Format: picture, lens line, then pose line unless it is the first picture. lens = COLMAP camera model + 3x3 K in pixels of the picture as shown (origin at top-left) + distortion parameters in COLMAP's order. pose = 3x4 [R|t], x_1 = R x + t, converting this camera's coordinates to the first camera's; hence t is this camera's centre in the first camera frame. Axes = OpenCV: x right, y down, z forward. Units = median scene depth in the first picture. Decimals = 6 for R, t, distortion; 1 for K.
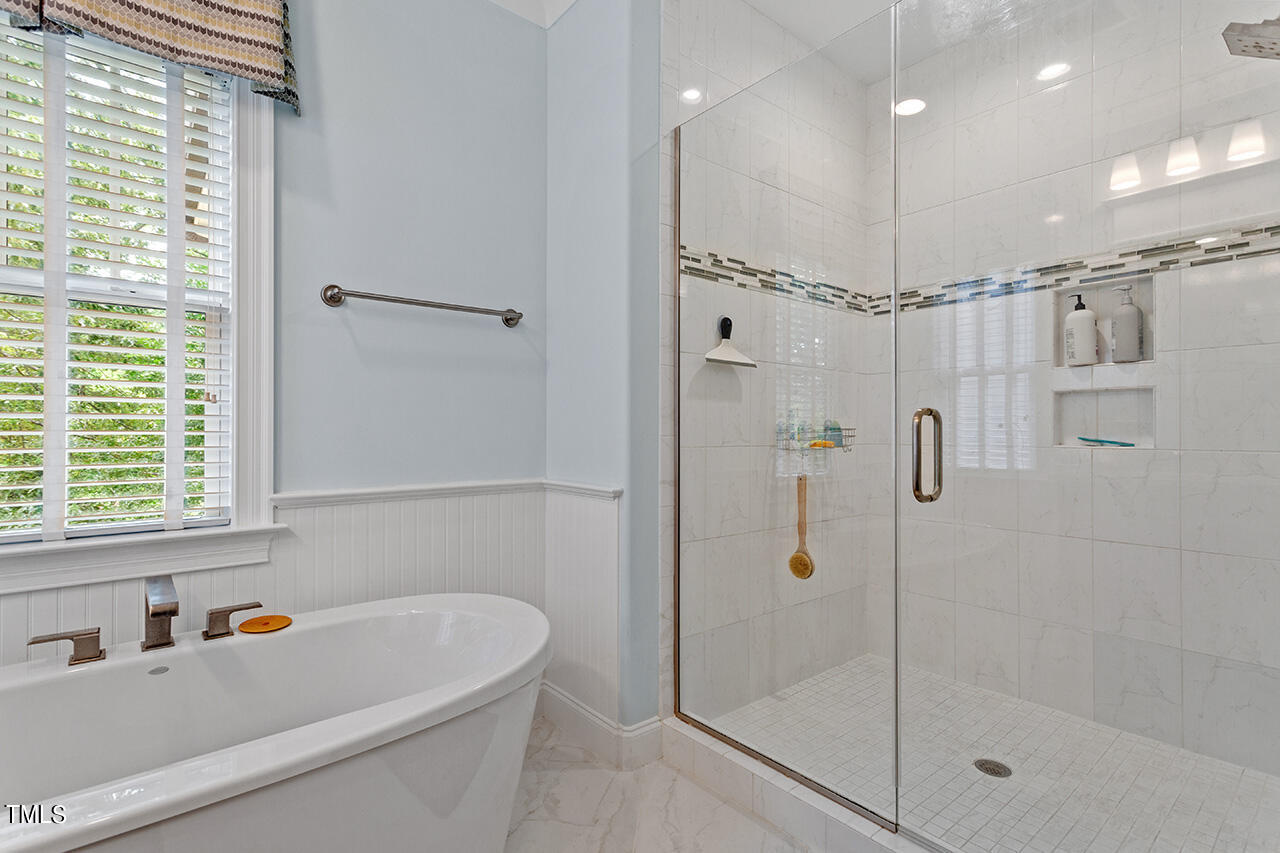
lens RADIAL K [[614.7, 0, 635.7], [0, 614.7, 430.2], [0, 0, 1]] dist [0.005511, -0.001797]
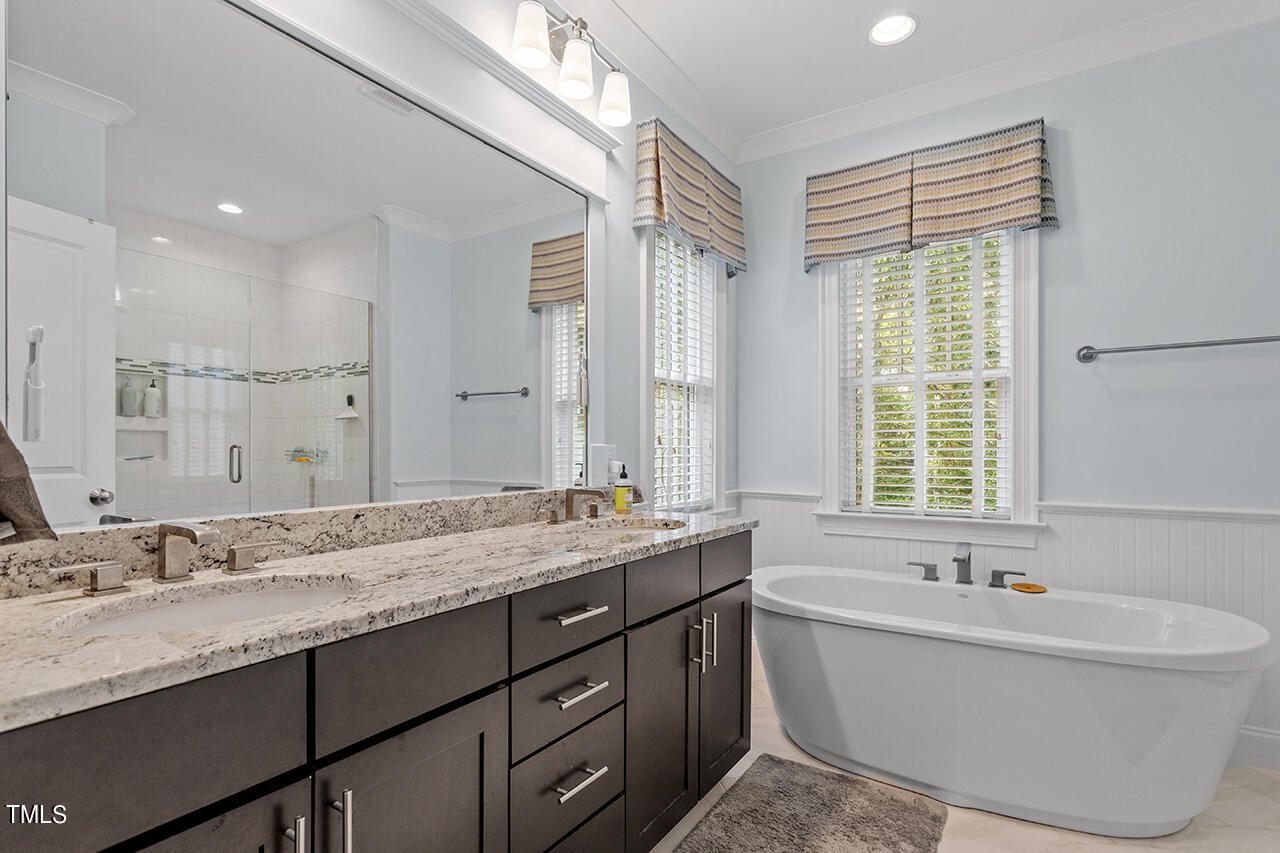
lens RADIAL K [[614.7, 0, 638.3], [0, 614.7, 435.9], [0, 0, 1]] dist [0.005511, -0.001797]
pose [[0.287938, -0.010822, -0.957588, 0.559864], [0.007511, 0.999931, -0.009042, -0.048002], [0.957619, -0.004589, 0.288000, -0.336129]]
